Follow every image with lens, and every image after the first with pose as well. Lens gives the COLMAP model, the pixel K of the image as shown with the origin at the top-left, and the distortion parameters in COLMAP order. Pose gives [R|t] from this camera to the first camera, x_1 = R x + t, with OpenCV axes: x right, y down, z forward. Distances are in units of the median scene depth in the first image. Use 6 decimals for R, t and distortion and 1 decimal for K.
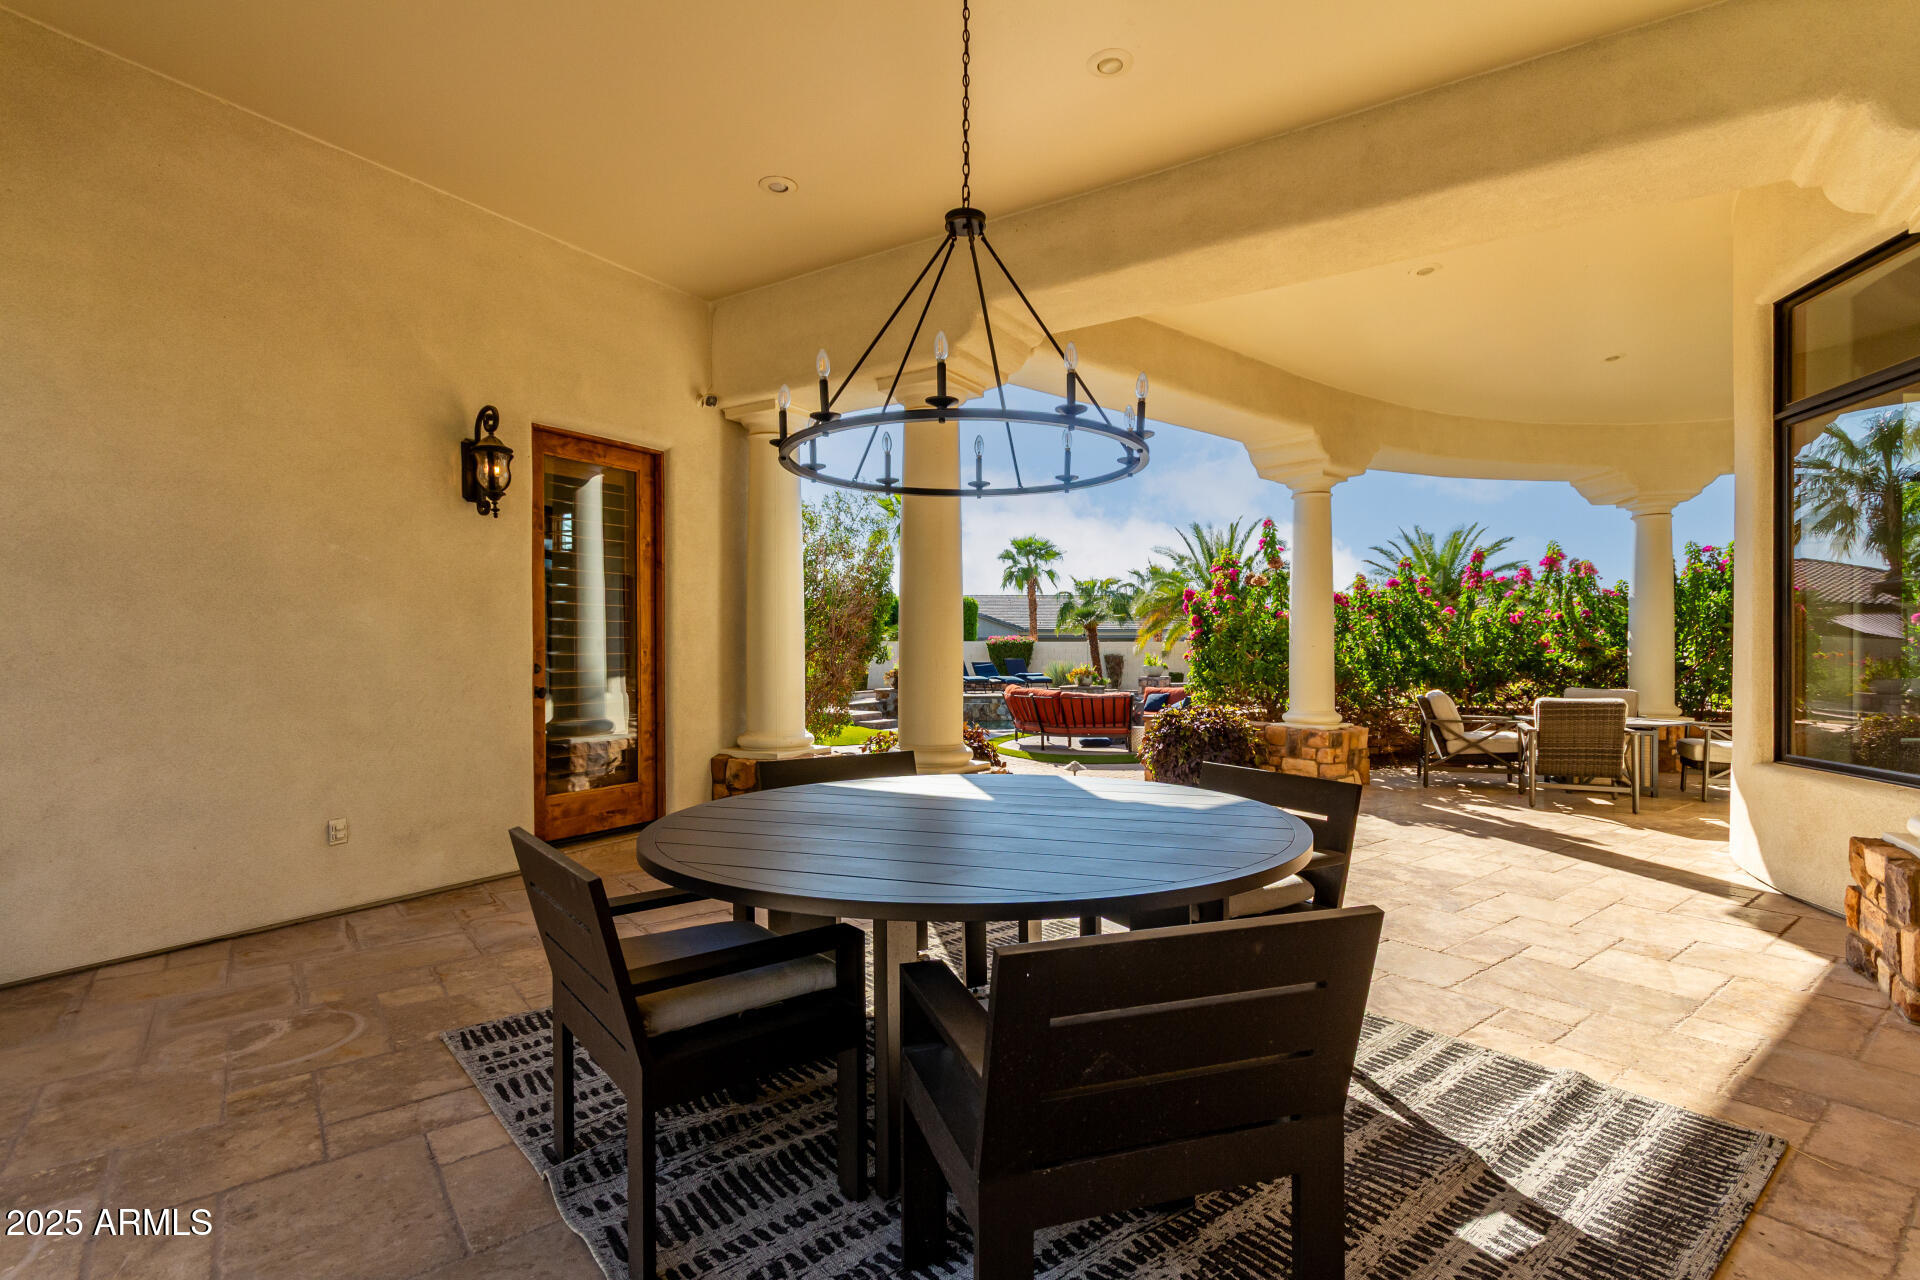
lens RADIAL K [[893.3, 0, 973.9], [0, 893.3, 650.5], [0, 0, 1]] dist [0.008972, 0.001300]
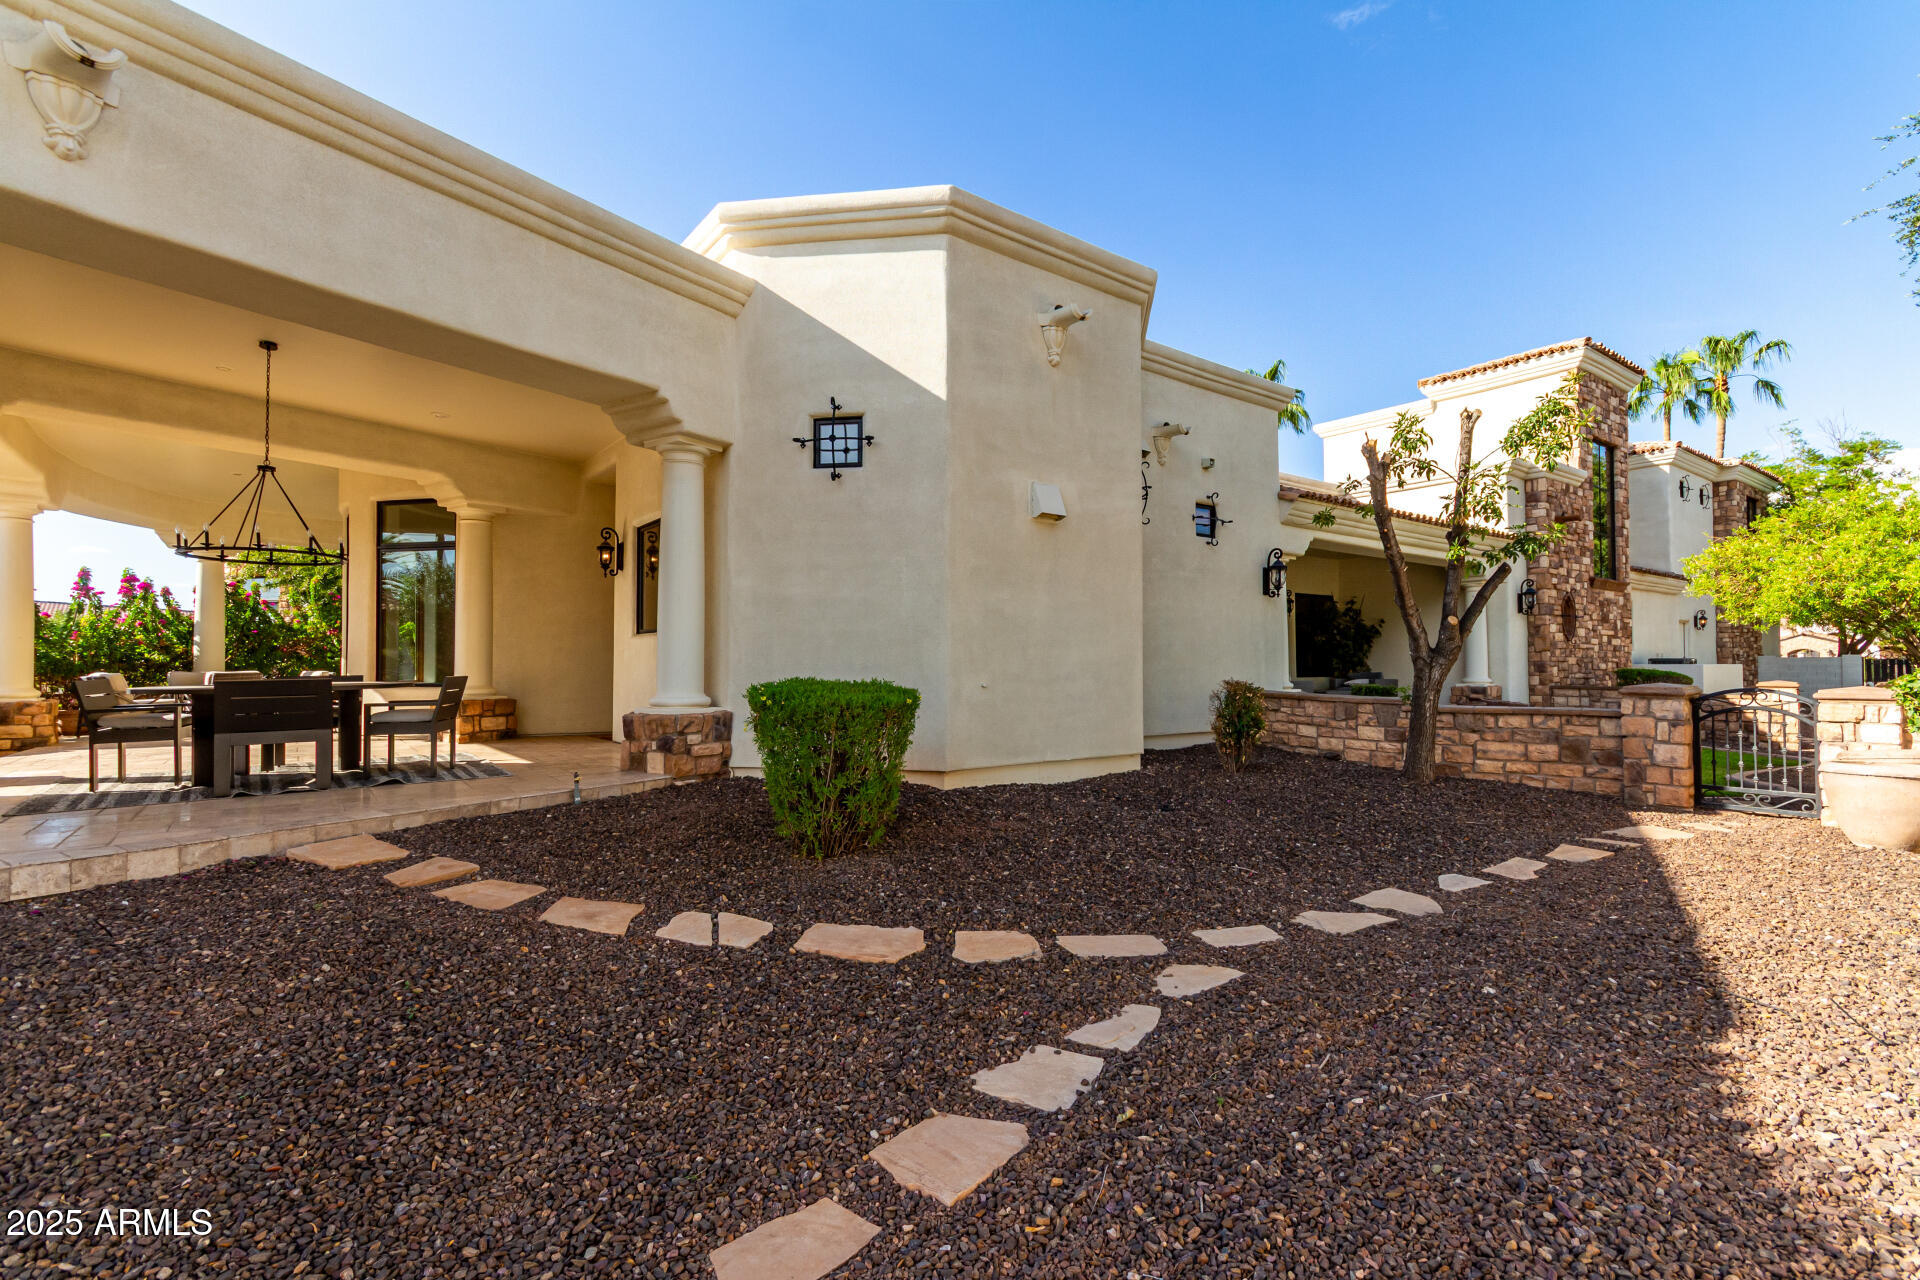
lens RADIAL K [[893.3, 0, 957.4], [0, 893.3, 644.7], [0, 0, 1]] dist [0.008972, 0.001300]
pose [[0.036962, 0.021984, 0.999075, -0.757104], [0.003490, 0.999749, -0.022128, 0.033968], [-0.999311, 0.004304, 0.036876, -0.343619]]
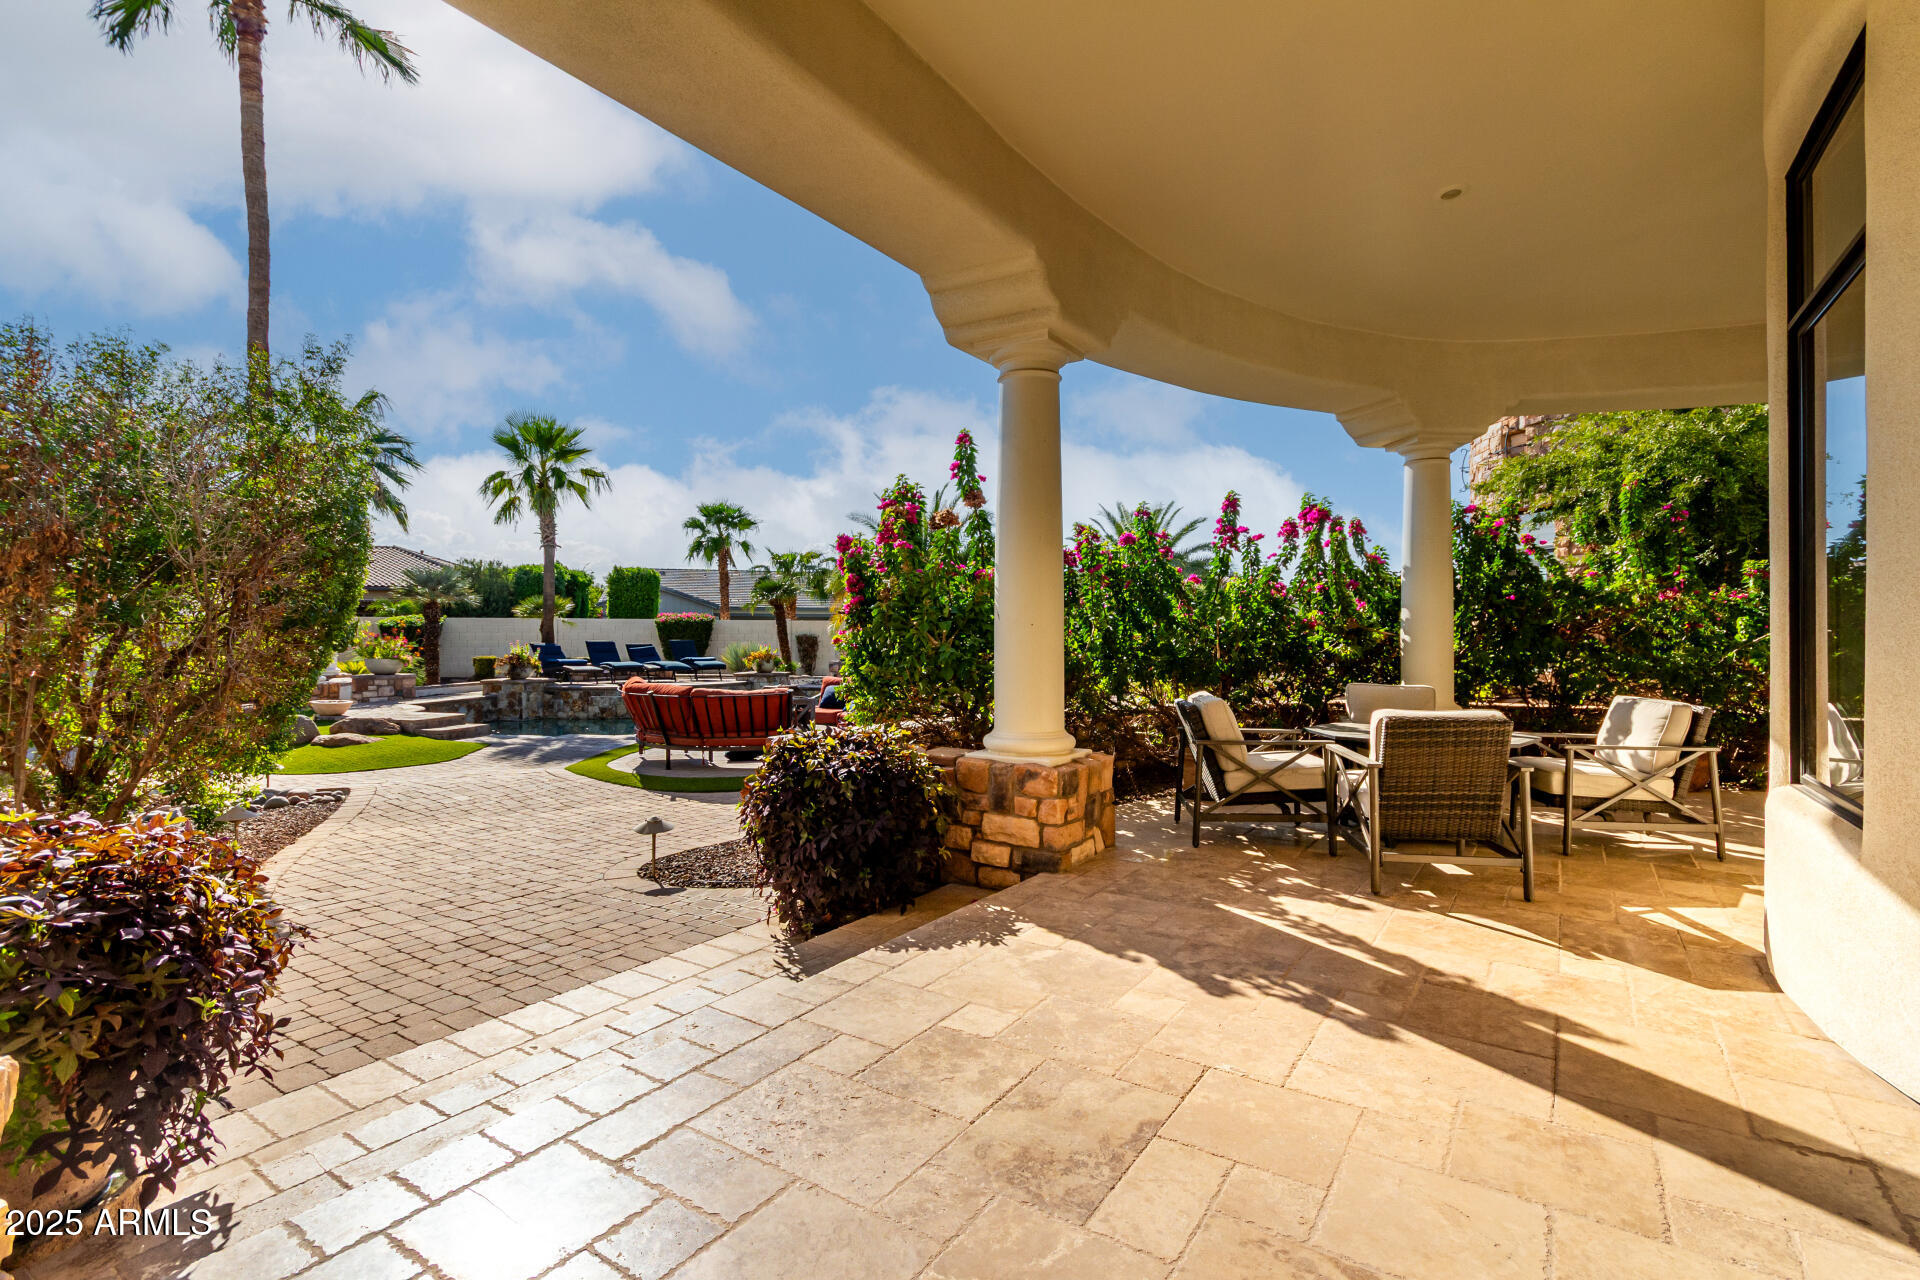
lens RADIAL K [[893.3, 0, 965.6], [0, 893.3, 642.2], [0, 0, 1]] dist [0.008972, 0.001300]
pose [[0.953133, -0.000854, 0.302550, 0.136188], [-0.003079, 0.999917, 0.012521, -0.000209], [-0.302536, -0.012866, 0.953051, 0.387399]]
